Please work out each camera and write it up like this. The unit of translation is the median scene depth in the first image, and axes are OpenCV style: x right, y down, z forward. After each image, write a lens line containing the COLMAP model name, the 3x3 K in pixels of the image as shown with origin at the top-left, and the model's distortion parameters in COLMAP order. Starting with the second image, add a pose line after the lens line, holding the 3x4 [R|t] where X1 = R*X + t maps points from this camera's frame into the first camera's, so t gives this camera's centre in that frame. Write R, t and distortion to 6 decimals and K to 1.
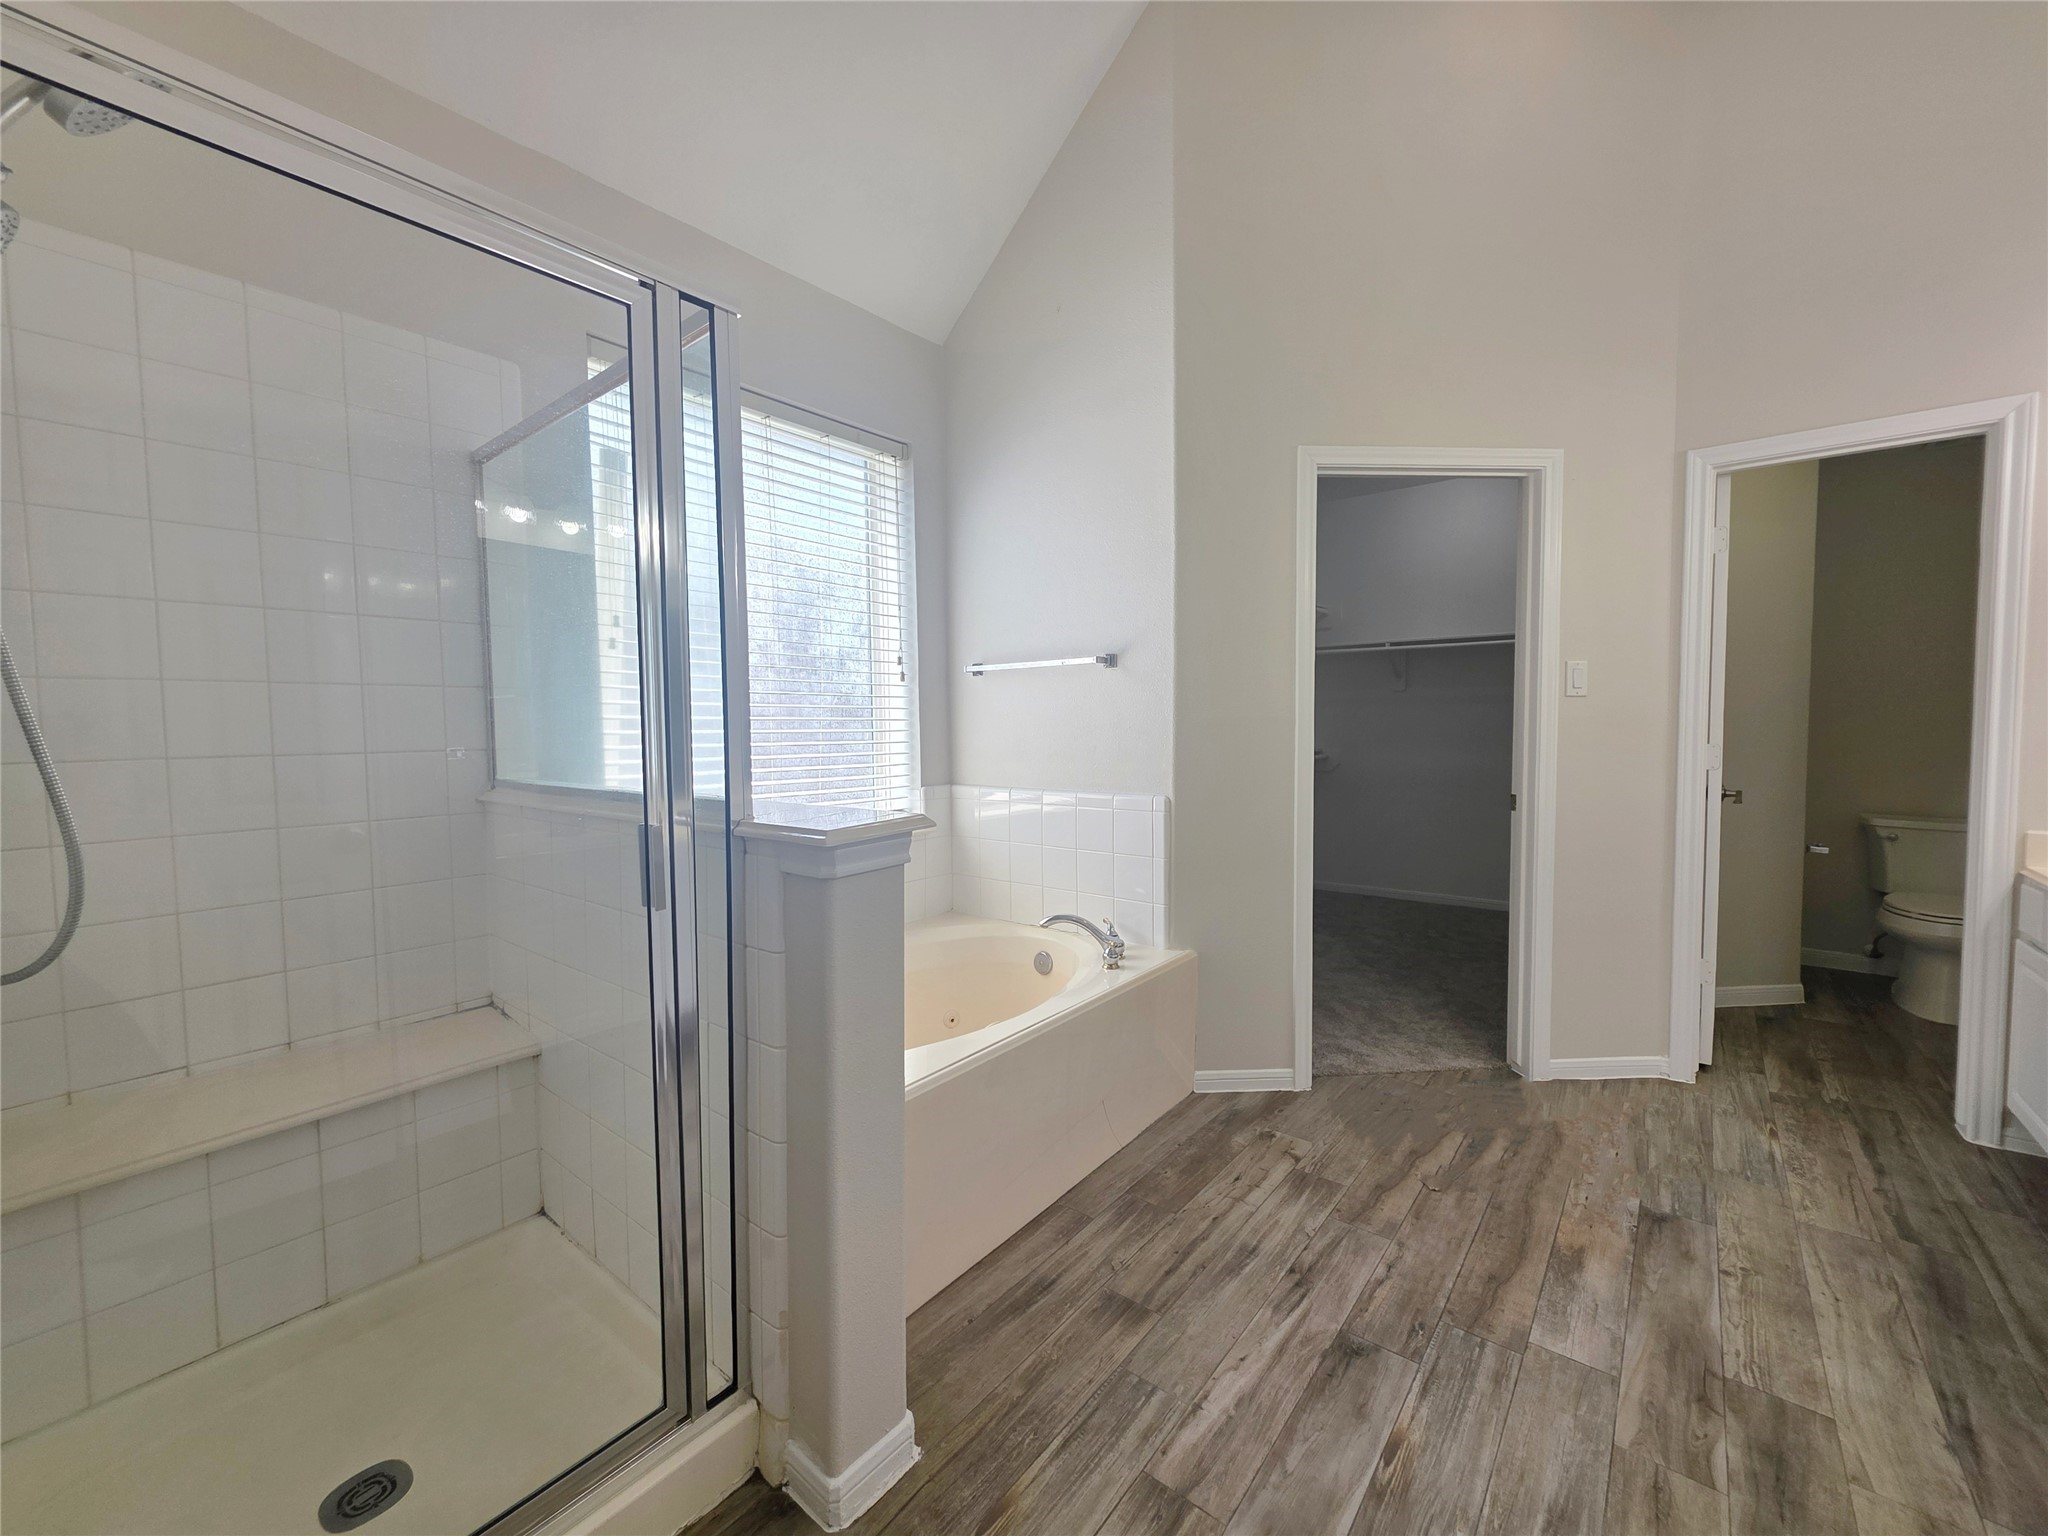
lens RADIAL K [[821.6, 0, 1017.8], [0, 821.6, 762.4], [0, 0, 1]] dist [-0.000511, 0.000671]
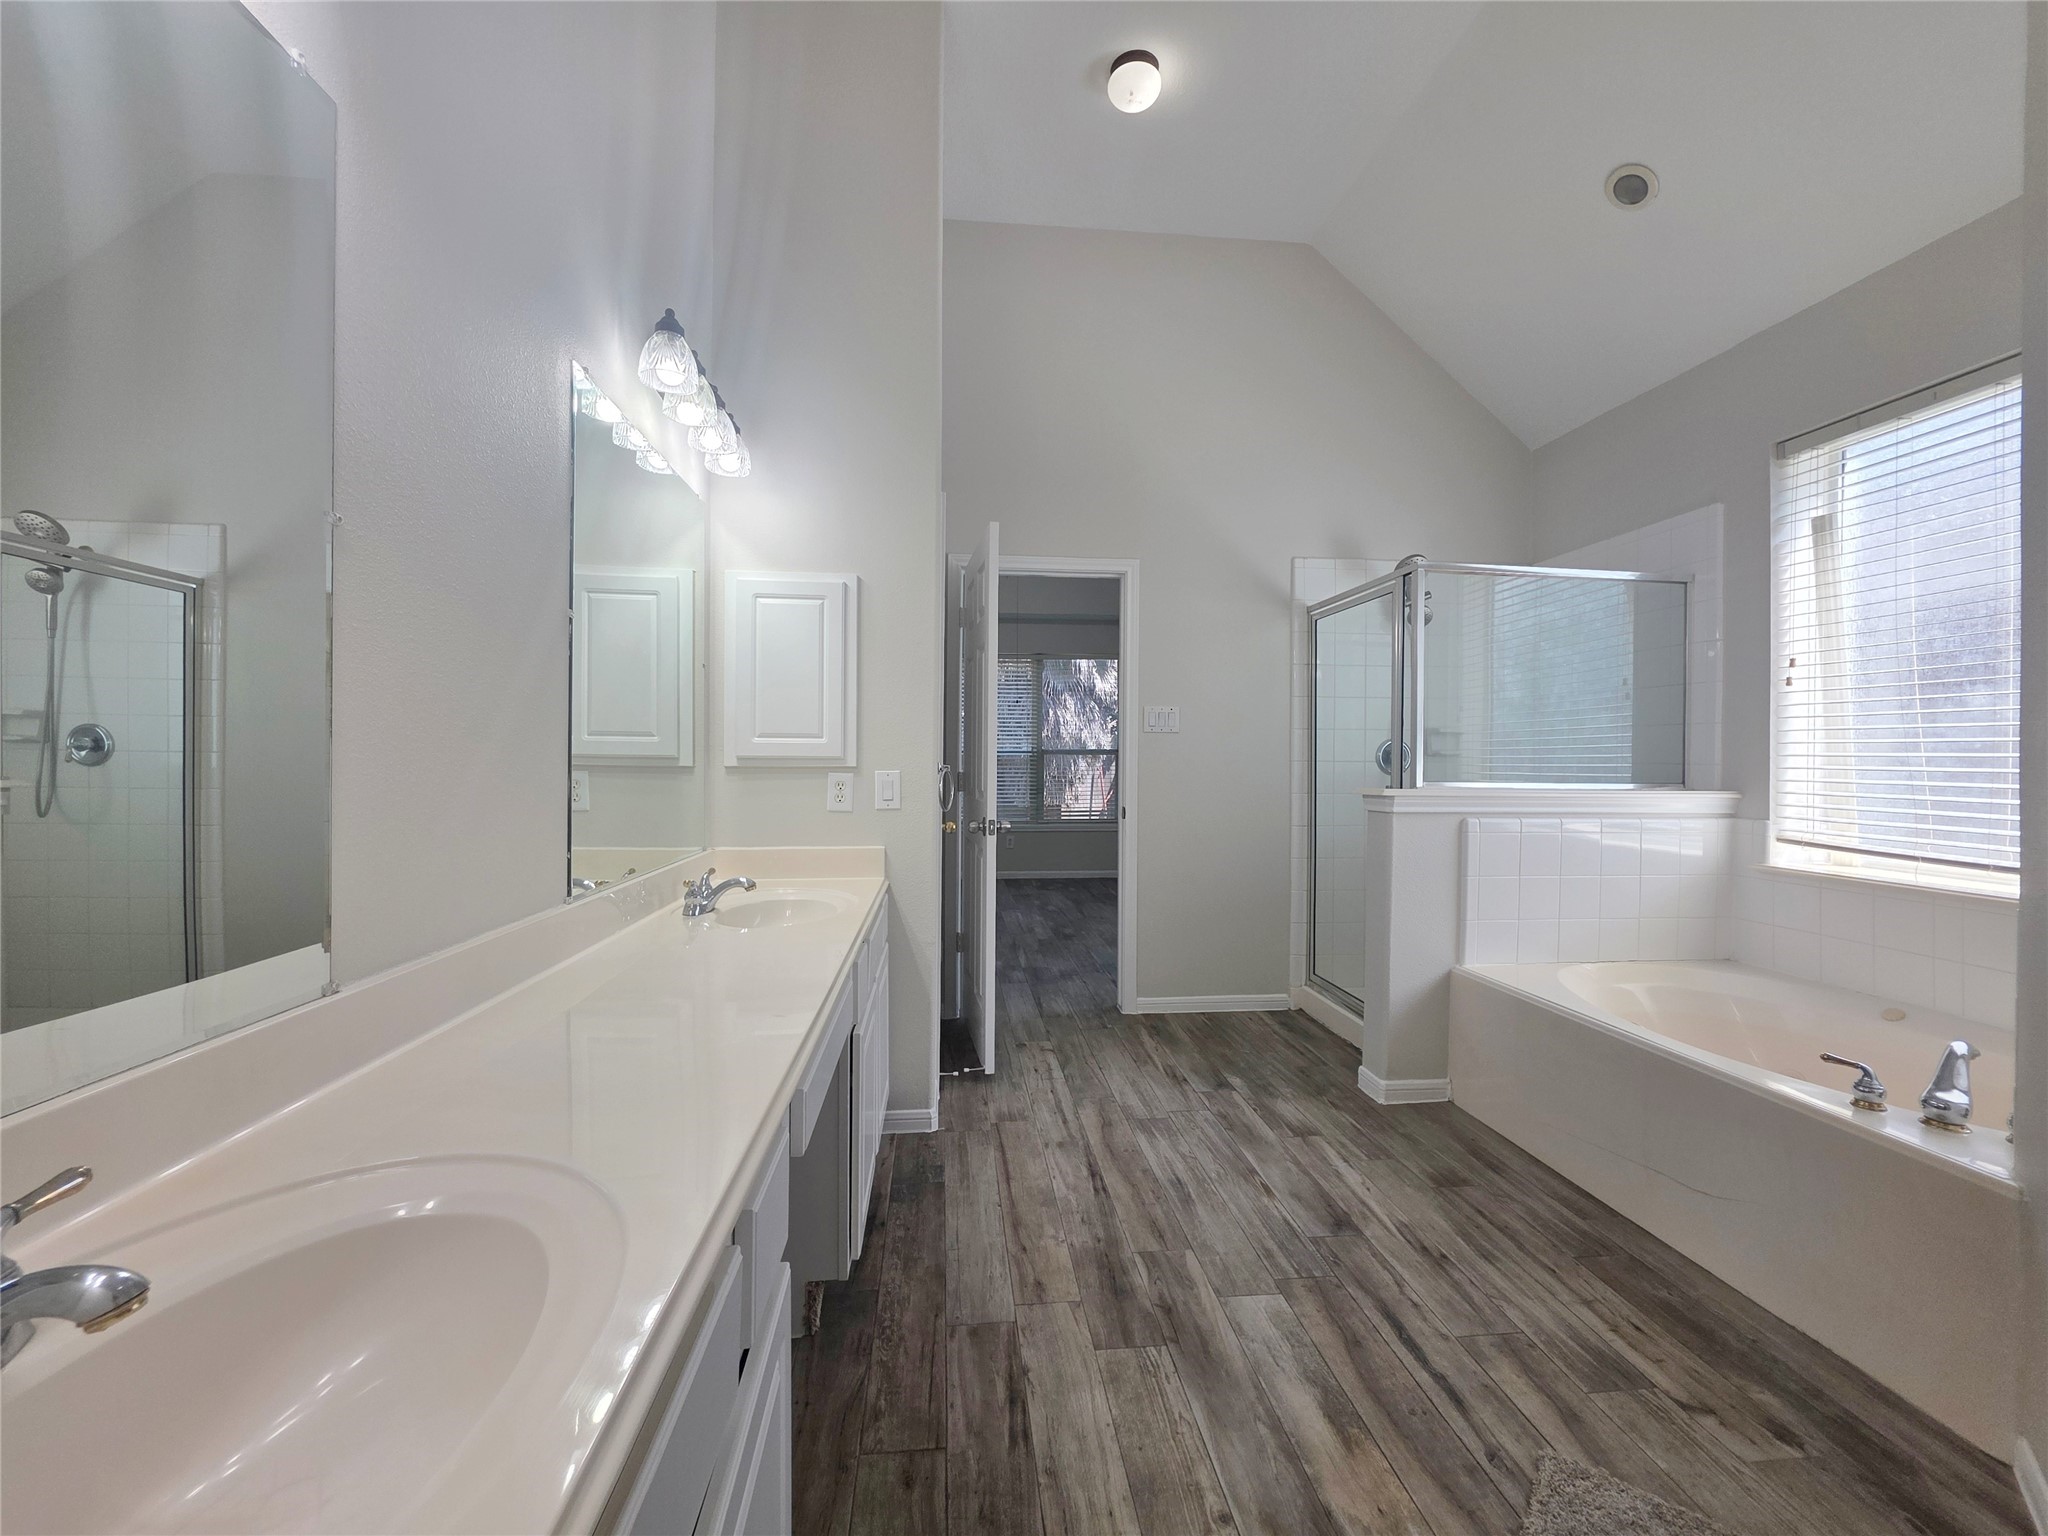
lens RADIAL K [[821.6, 0, 1017.8], [0, 821.6, 762.4], [0, 0, 1]] dist [-0.000511, 0.000671]
pose [[-0.710491, 0.007689, -0.703664, 1.659435], [-0.036529, 0.998189, 0.047791, -0.057065], [0.702757, 0.059659, -0.708924, 1.499772]]
